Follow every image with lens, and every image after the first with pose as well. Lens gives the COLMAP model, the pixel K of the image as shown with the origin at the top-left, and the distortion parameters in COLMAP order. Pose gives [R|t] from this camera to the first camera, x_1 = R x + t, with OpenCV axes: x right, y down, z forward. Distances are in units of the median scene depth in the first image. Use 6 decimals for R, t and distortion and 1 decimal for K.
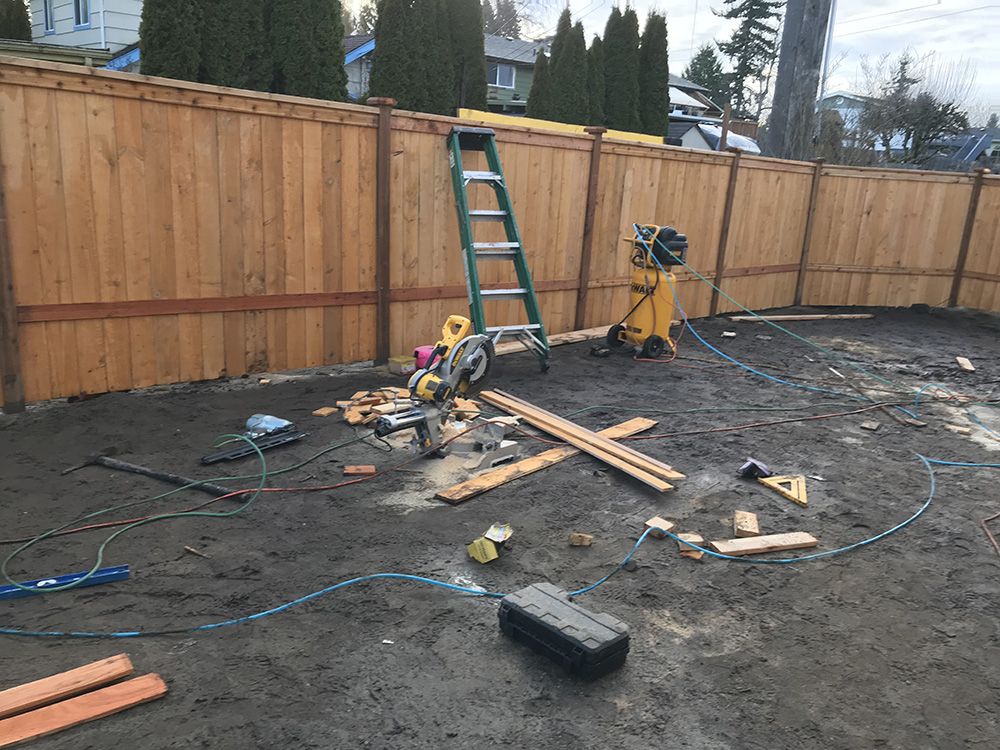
lens RADIAL K [[822.0, 0, 494.6], [0, 822.0, 362.9], [0, 0, 1]] dist [0.034846, -0.028189]
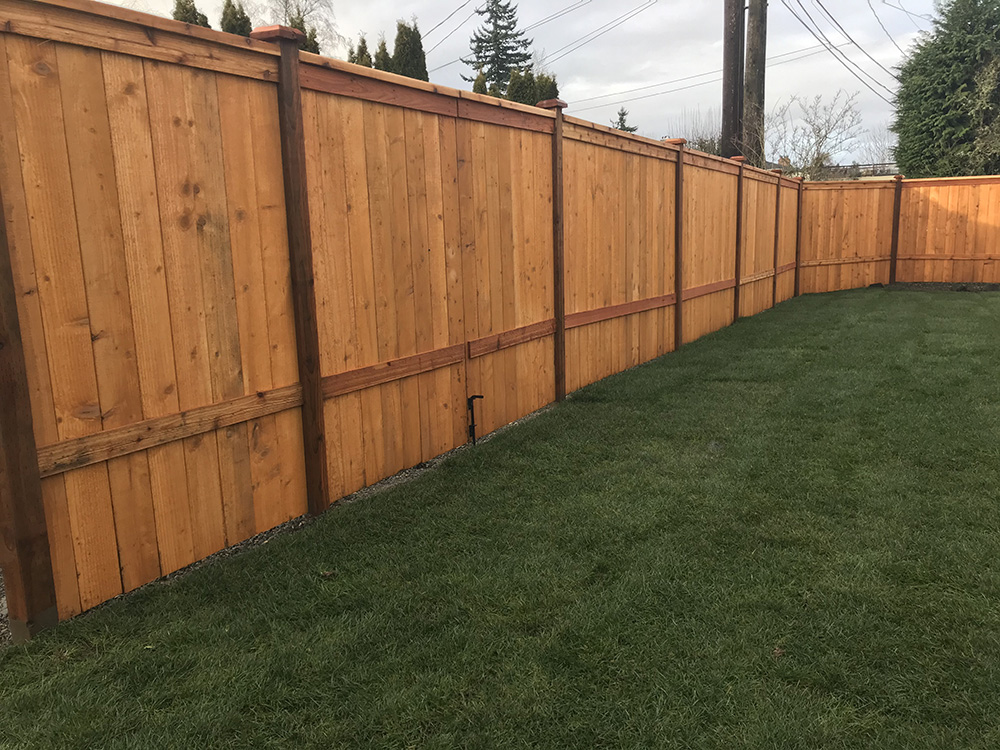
lens RADIAL K [[822.0, 0, 501.7], [0, 822.0, 372.3], [0, 0, 1]] dist [0.034846, -0.028189]
pose [[0.950290, -0.148561, 0.273638, -0.411314], [0.165630, 0.985367, -0.040235, 0.019373], [-0.263657, 0.083558, 0.960991, -0.057430]]
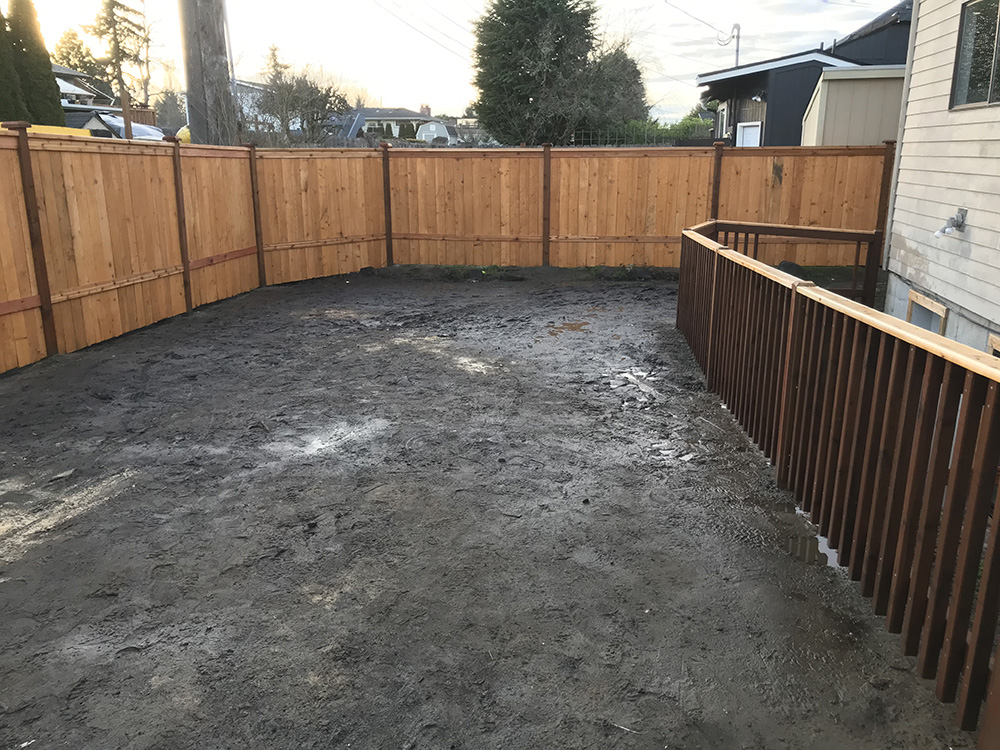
lens RADIAL K [[822.0, 0, 500.2], [0, 822.0, 371.4], [0, 0, 1]] dist [0.034846, -0.028189]
pose [[0.774012, -0.228638, 0.590449, -0.039040], [0.213830, 0.972130, 0.096128, -0.002339], [-0.595972, 0.051851, 0.801330, 0.003291]]
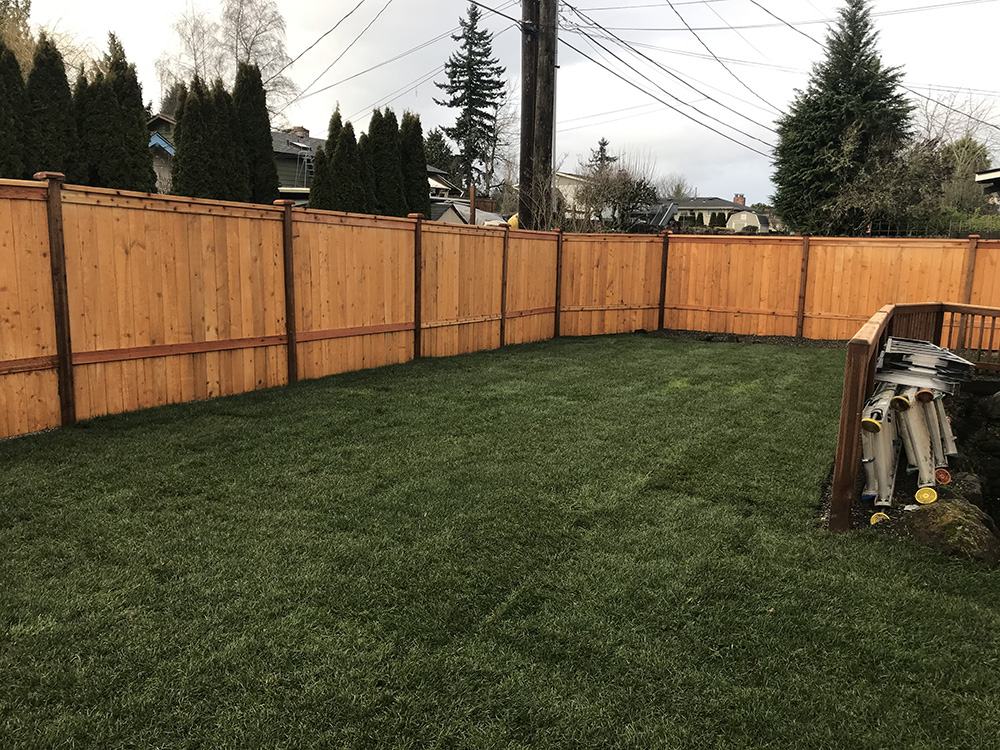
lens RADIAL K [[822.0, 0, 495.7], [0, 822.0, 377.0], [0, 0, 1]] dist [0.034846, -0.028189]
pose [[0.952082, -0.097715, 0.289814, -0.121229], [0.119233, 0.991200, -0.057501, 0.058435], [-0.281645, 0.089301, 0.955354, -0.236231]]
